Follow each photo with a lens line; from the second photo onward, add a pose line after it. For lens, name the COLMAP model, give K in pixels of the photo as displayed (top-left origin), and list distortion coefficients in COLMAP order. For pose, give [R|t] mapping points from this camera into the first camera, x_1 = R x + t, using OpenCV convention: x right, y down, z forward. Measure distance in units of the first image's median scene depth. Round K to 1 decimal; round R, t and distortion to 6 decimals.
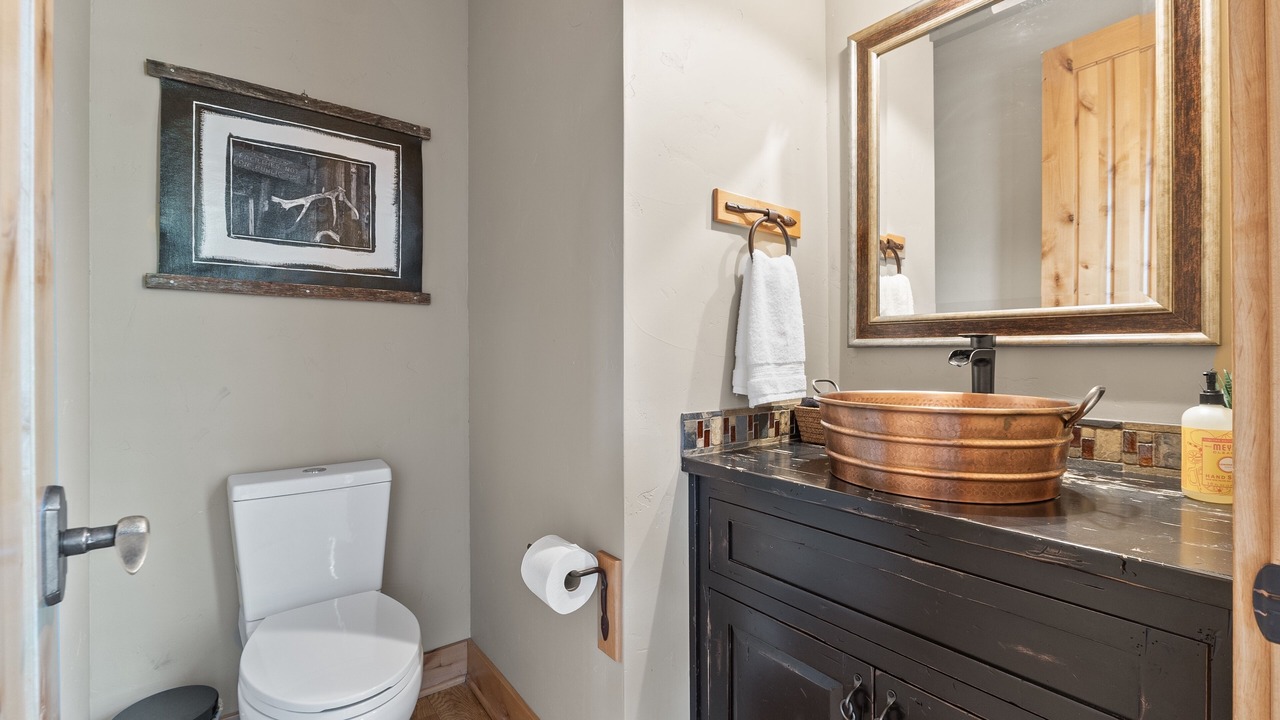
lens RADIAL K [[545.4, 0, 635.9], [0, 545.4, 353.7], [0, 0, 1]] dist [-0.001369, -0.000501]
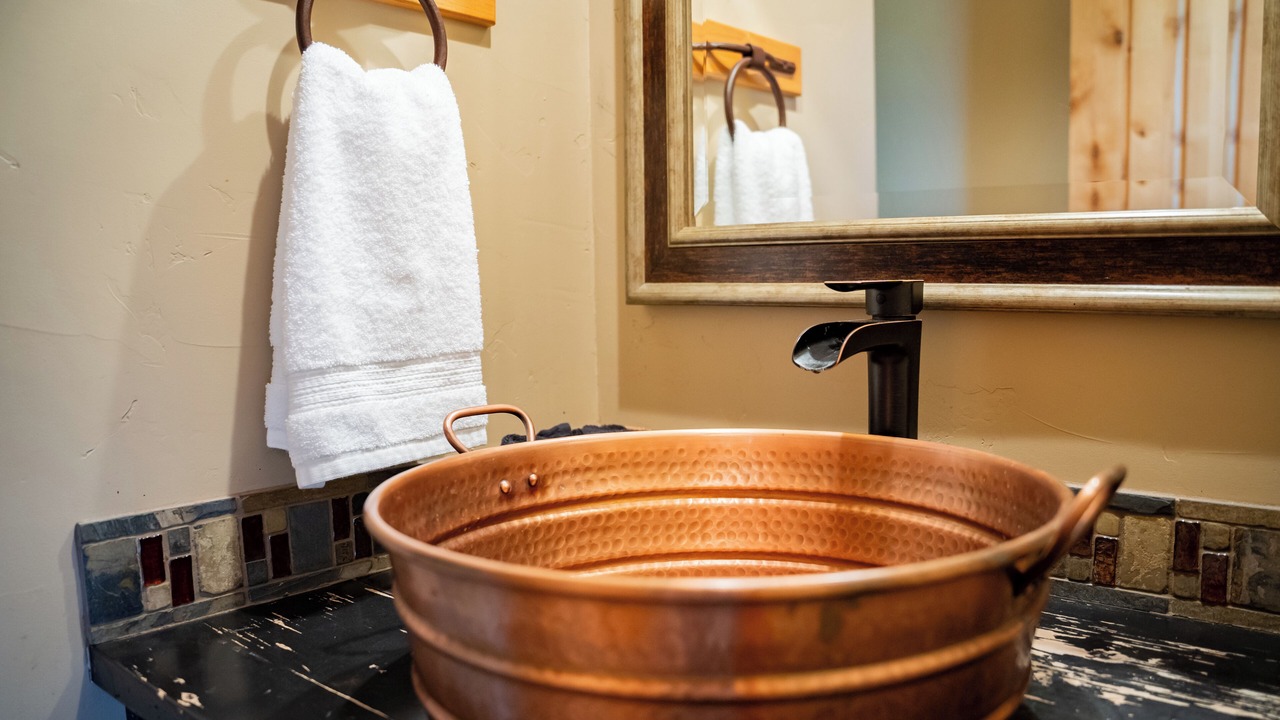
lens RADIAL K [[1031.1, 0, 641.2], [0, 1031.1, 402.2], [0, 0, 1]] dist [-0.186485, 0.131727]
pose [[0.976552, -0.036491, 0.212168, 0.282174], [0.012325, 0.993390, 0.114126, -0.031136], [-0.214930, -0.108835, 0.970546, 0.305436]]
